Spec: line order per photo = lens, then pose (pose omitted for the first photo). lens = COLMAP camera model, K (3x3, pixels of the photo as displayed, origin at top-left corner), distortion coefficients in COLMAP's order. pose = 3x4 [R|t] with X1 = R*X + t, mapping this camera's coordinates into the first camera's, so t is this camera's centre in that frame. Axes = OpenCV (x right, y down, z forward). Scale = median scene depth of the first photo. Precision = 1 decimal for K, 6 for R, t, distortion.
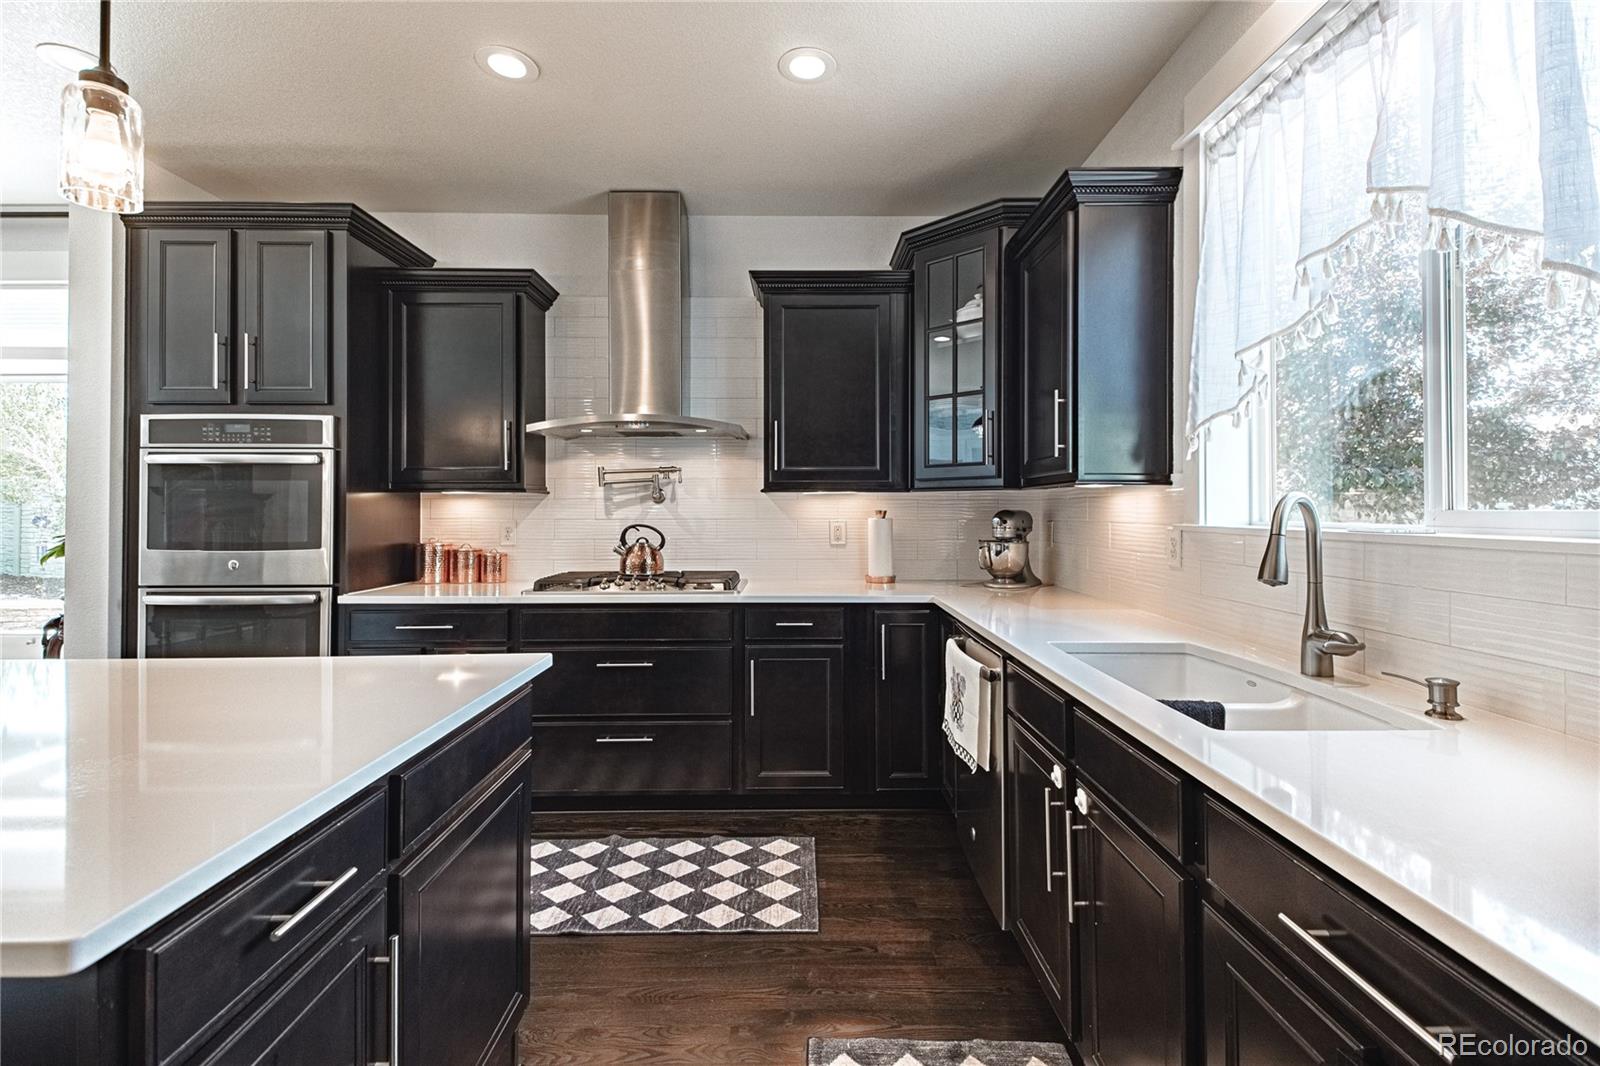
lens RADIAL K [[710.0, 0, 802.6], [0, 710.0, 501.0], [0, 0, 1]] dist [0.025366, 0.000032]
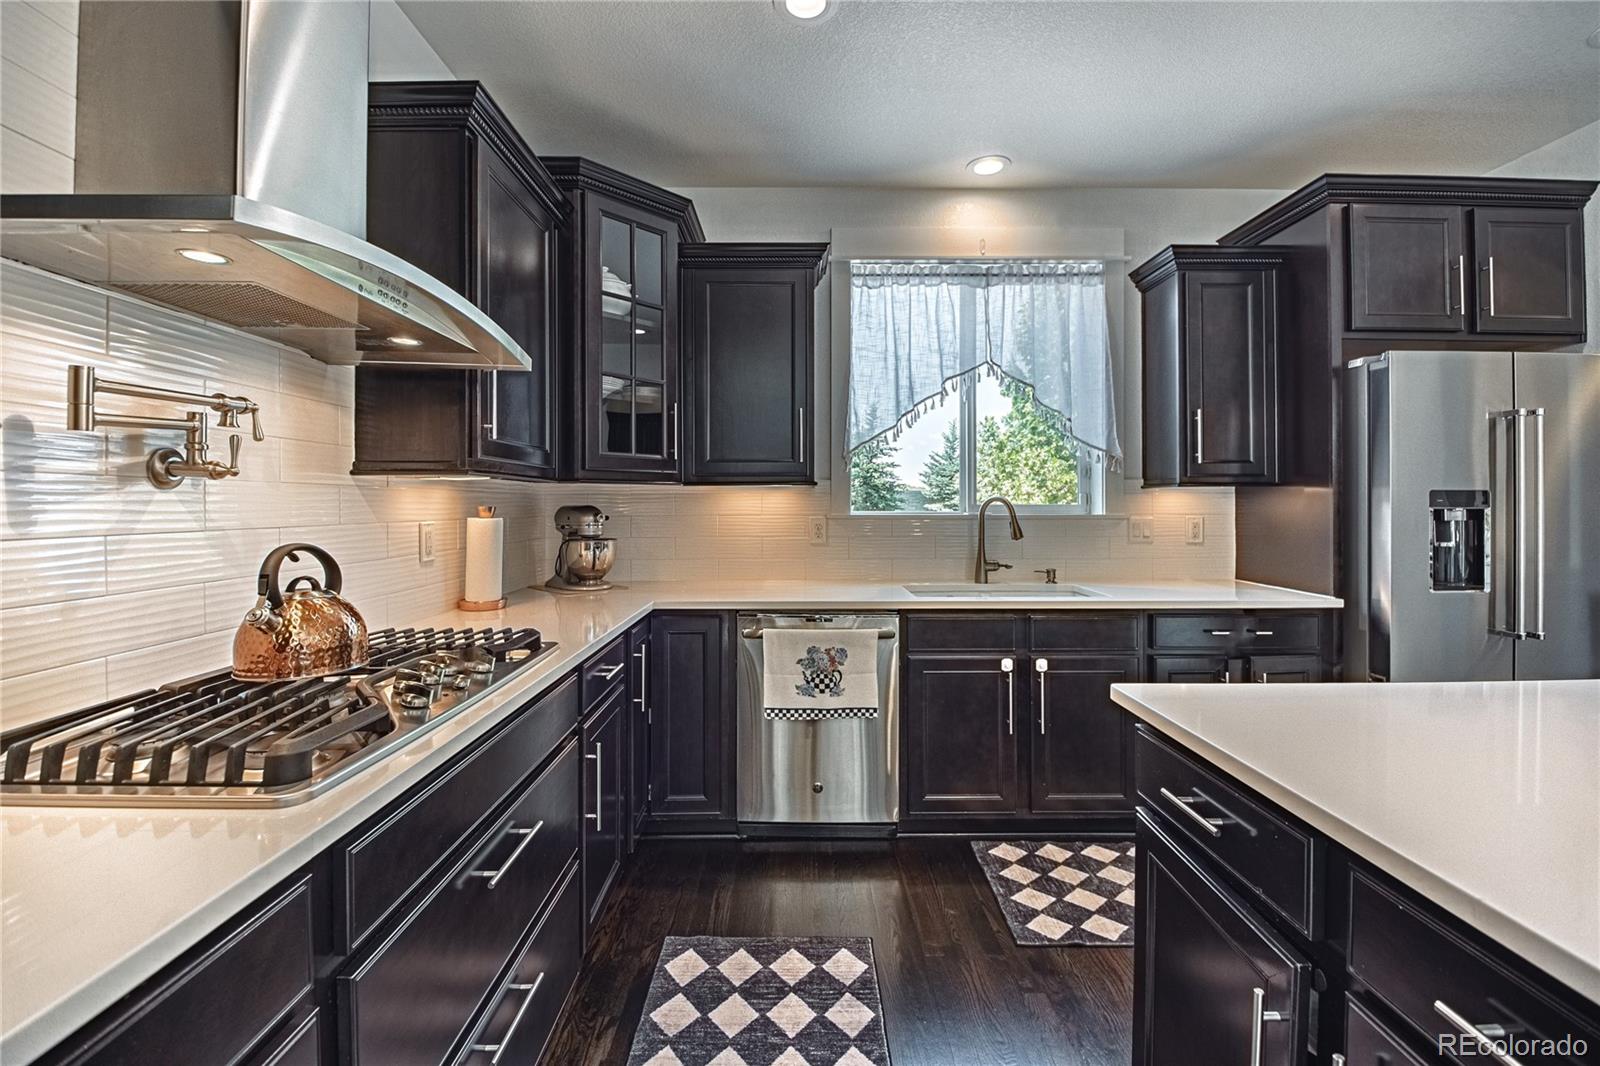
lens RADIAL K [[691.8, 0, 801.4], [0, 691.8, 502.8], [0, 0, 1]] dist [0.018814, -0.000100]
pose [[0.007102, 0.003602, 0.999968, -0.683709], [-0.009453, 0.999949, -0.003535, 0.010410], [-0.999930, -0.009428, 0.007135, 0.806708]]
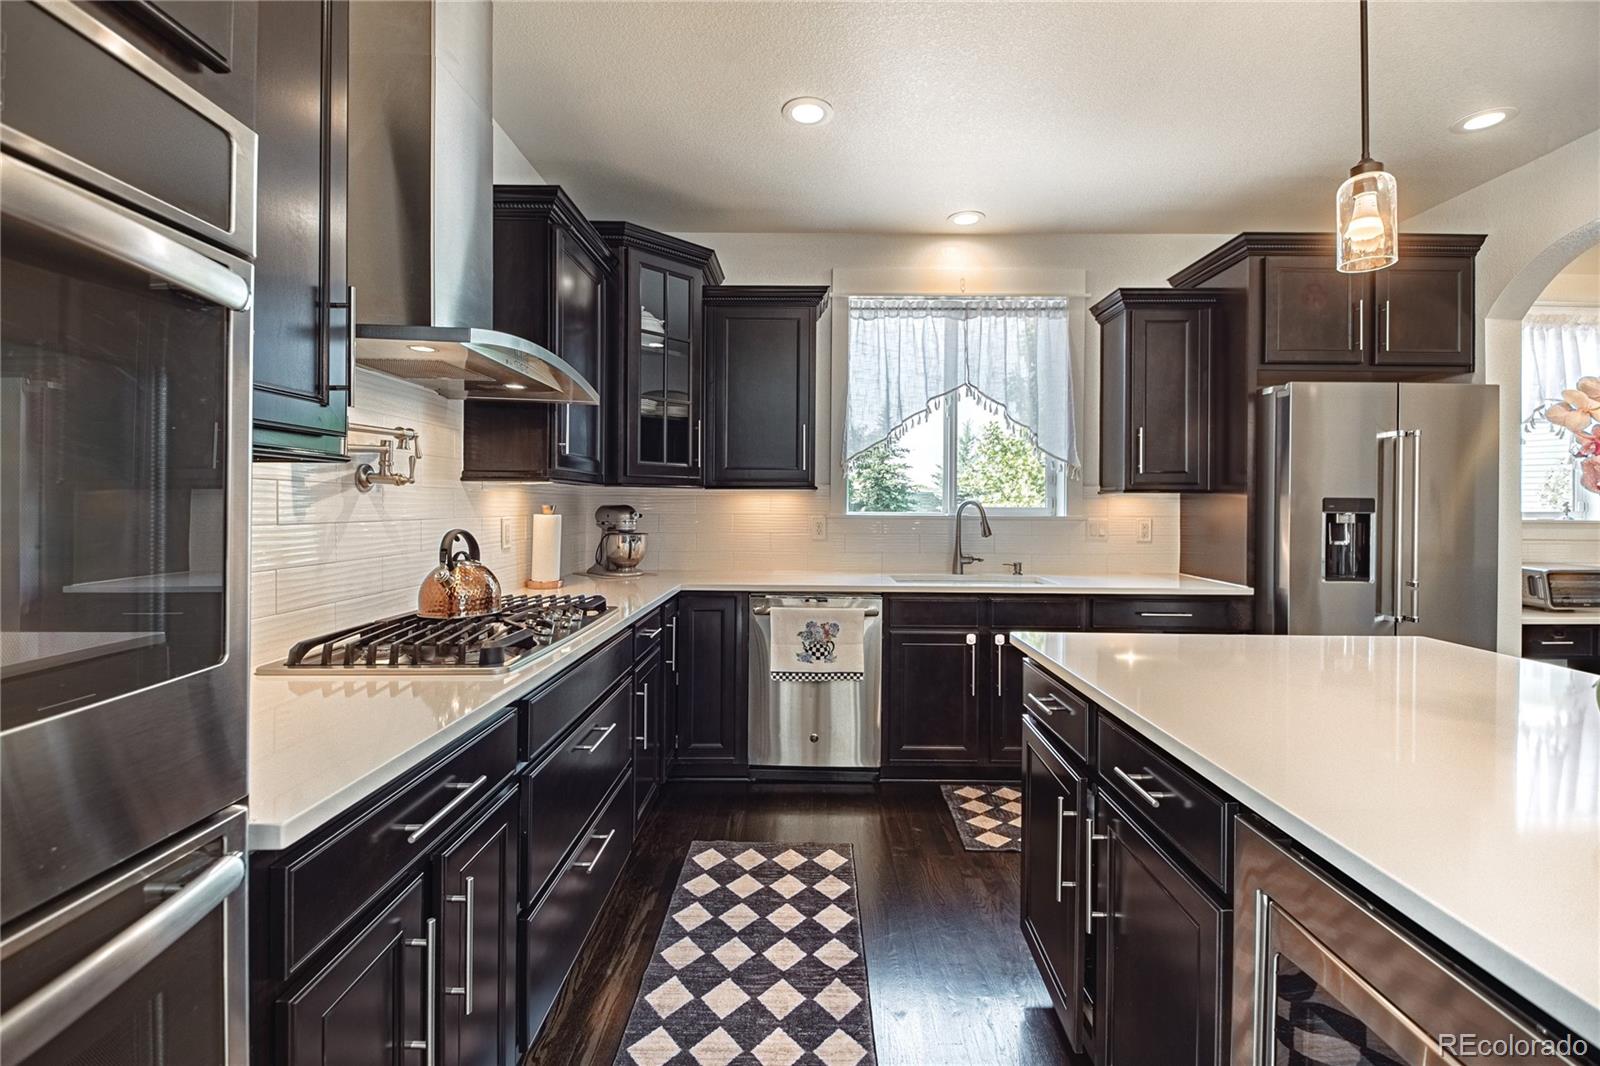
lens RADIAL K [[714.6, 0, 807.1], [0, 714.6, 504.0], [0, 0, 1]] dist [0.035623, -0.000311]
pose [[0.017070, 0.003096, 0.999850, -0.911109], [-0.017449, 0.999844, -0.002798, 0.009923], [-0.999702, -0.017399, 0.017121, 0.787313]]
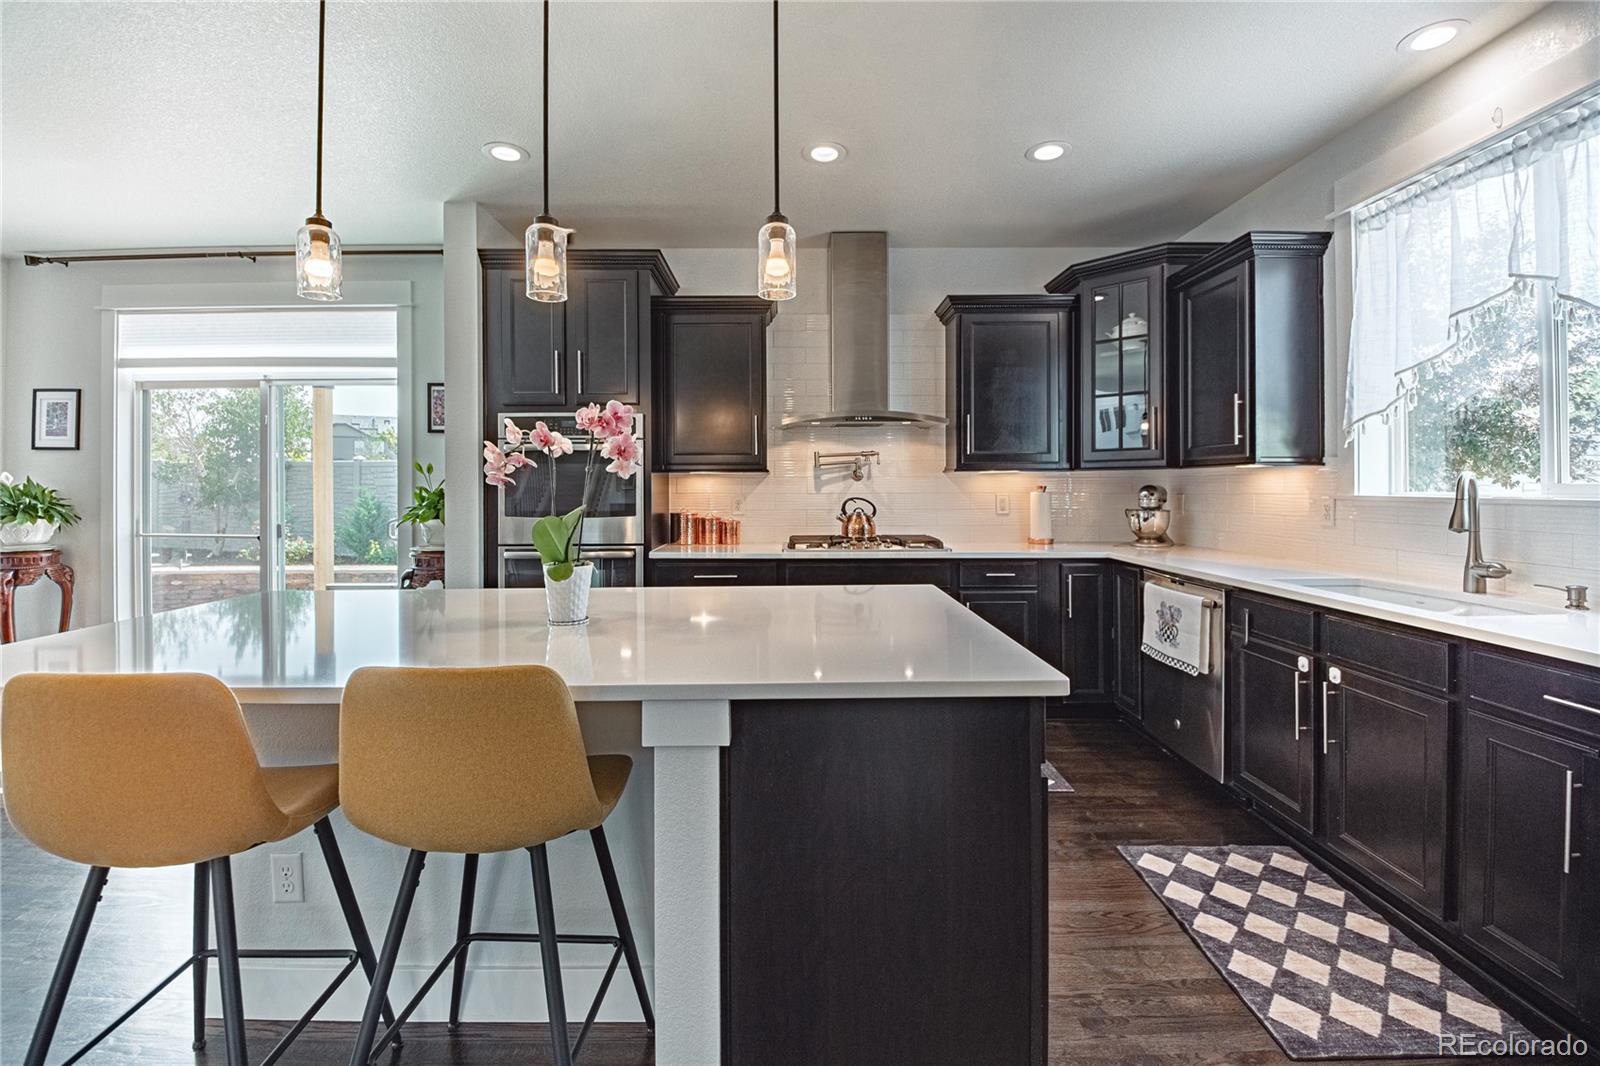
lens RADIAL K [[667.8, 0, 797.8], [0, 667.8, 488.8], [0, 0, 1]] dist [-0.023534, -0.000848]
pose [[0.999990, -0.001747, -0.004058, -0.366689], [0.001801, 0.999907, 0.013501, 0.002314], [0.004034, -0.013508, 0.999901, -0.190874]]
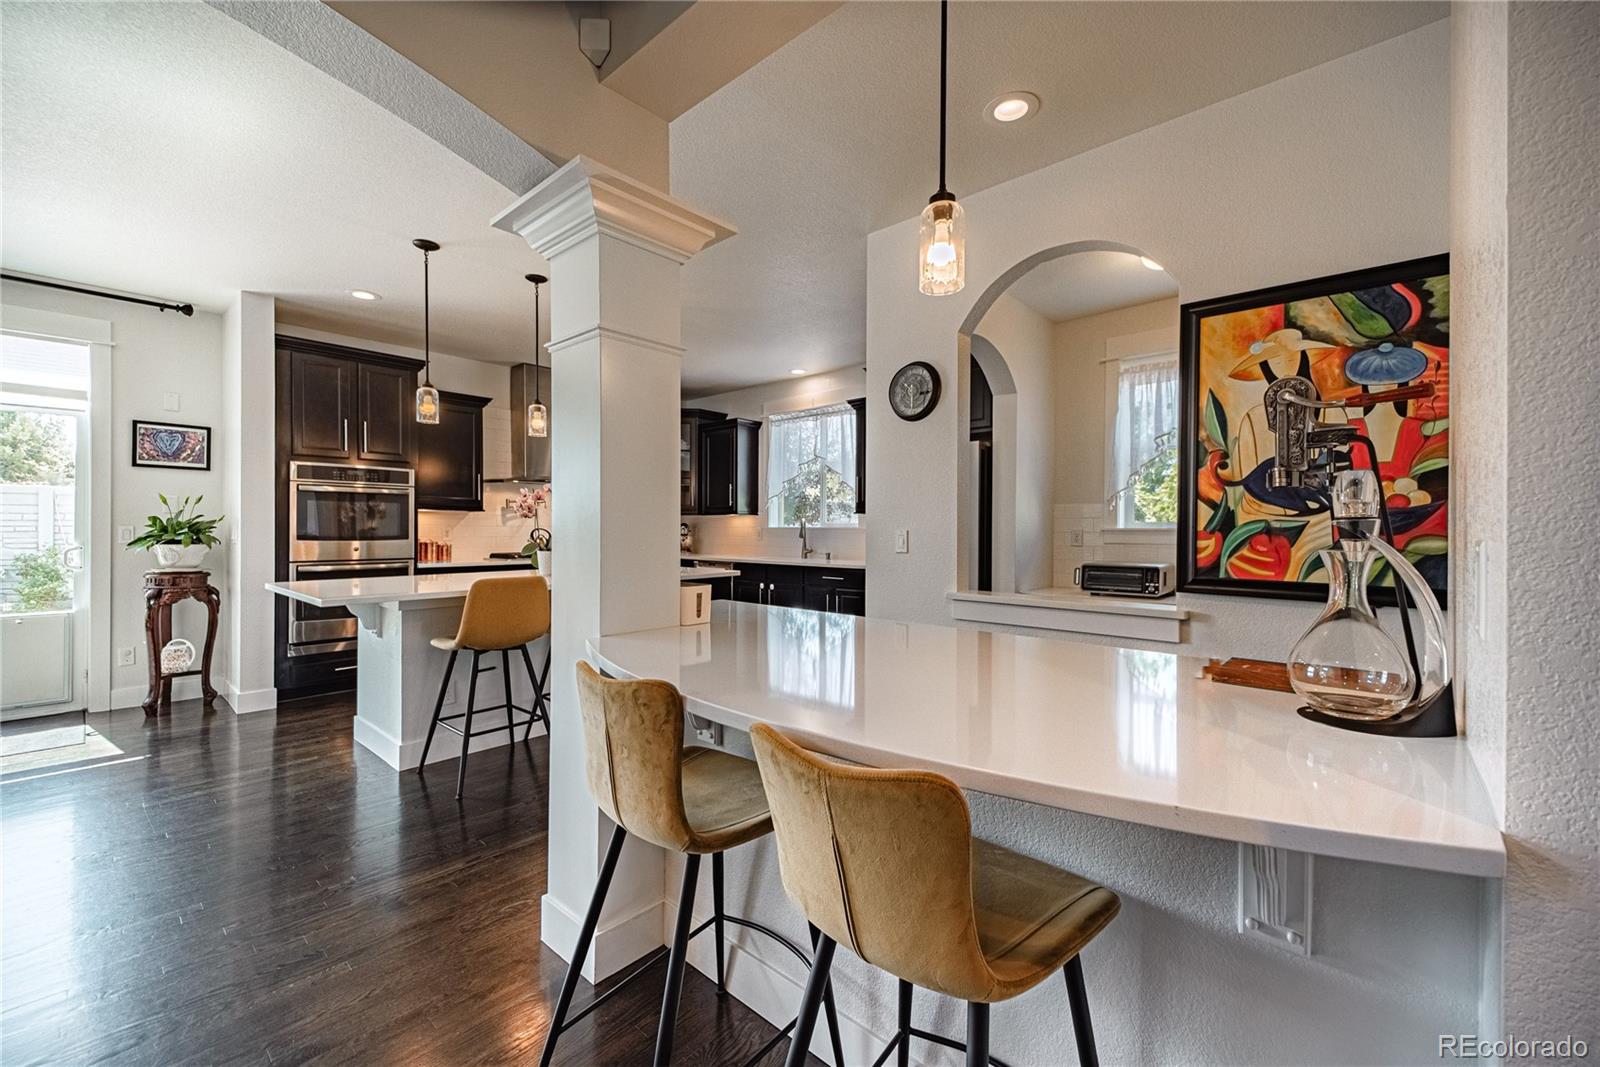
lens RADIAL K [[639.0, 0, 800.0], [0, 639.0, 533.5], [0, 0, 1]] dist [0.000992, 0.000036]
pose [[0.673984, -0.001351, 0.738745, -1.221784], [-0.013228, 0.999816, 0.013896, 0.013769], [-0.738628, -0.019137, 0.673842, -0.907912]]
